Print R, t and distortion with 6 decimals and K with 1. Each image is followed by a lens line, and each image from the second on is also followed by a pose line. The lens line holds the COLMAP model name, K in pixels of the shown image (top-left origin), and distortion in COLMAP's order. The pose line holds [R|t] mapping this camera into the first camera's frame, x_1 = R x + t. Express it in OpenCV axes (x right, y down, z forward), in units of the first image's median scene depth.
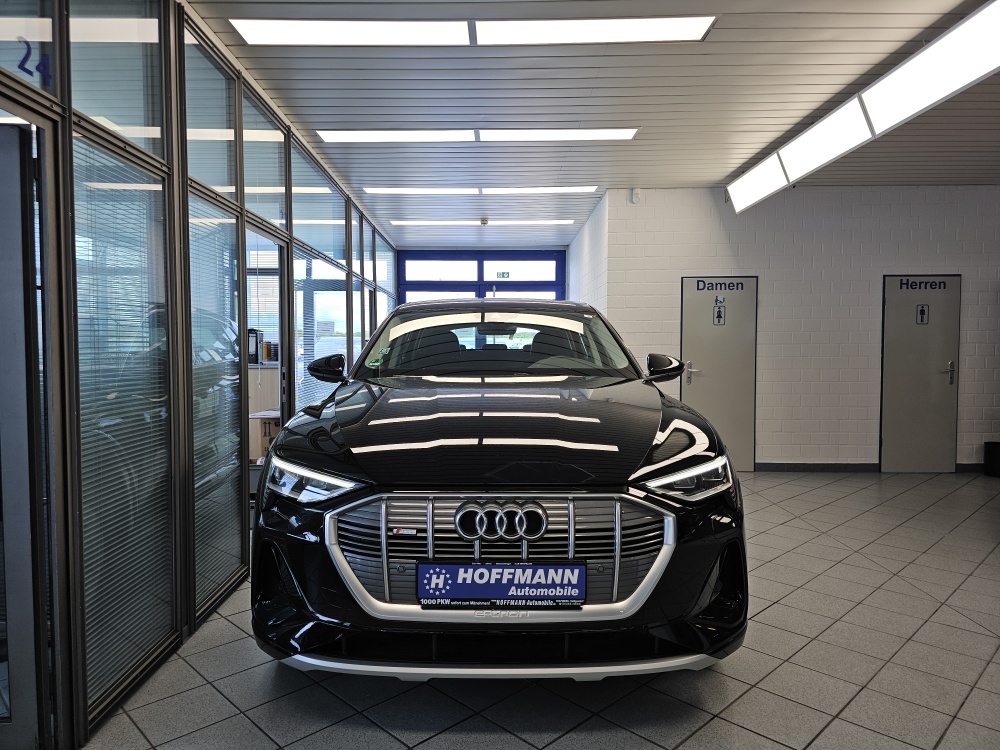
lens RADIAL K [[690.3, 0, 447.5], [0, 690.3, 409.8], [0, 0, 1]] dist [0.037859, -0.054218]
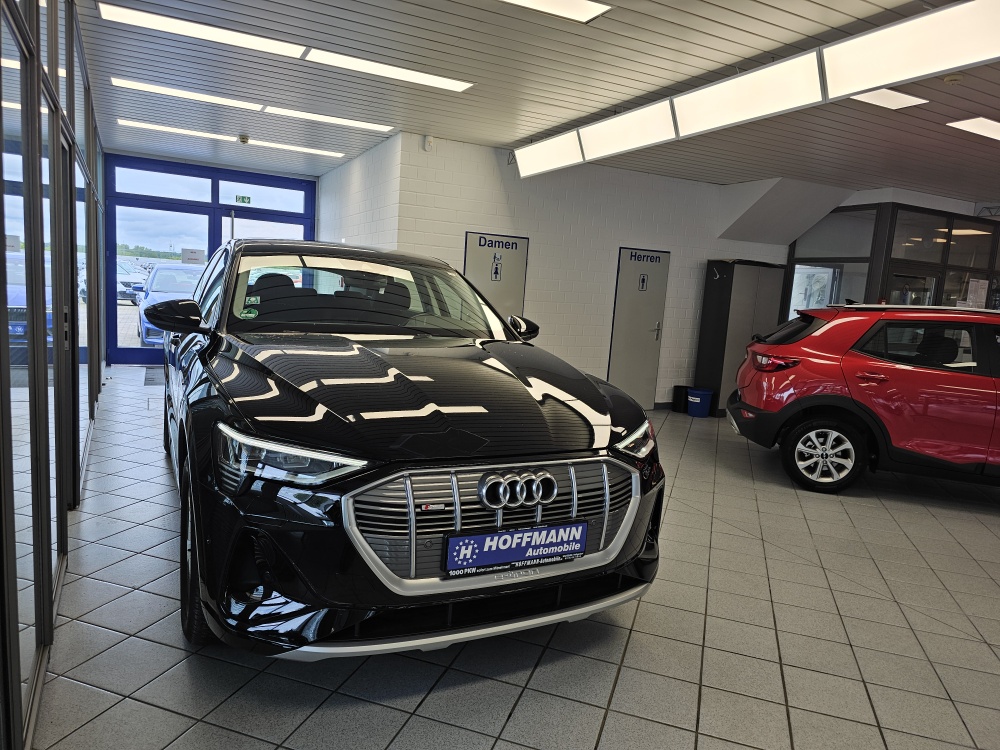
lens RADIAL K [[690.3, 0, 509.7], [0, 690.3, 427.4], [0, 0, 1]] dist [0.037859, -0.054218]
pose [[0.875276, -0.034567, 0.482387, -0.426206], [-0.021263, 0.993727, 0.109789, -0.046606], [-0.483157, -0.106353, 0.869050, 0.097129]]
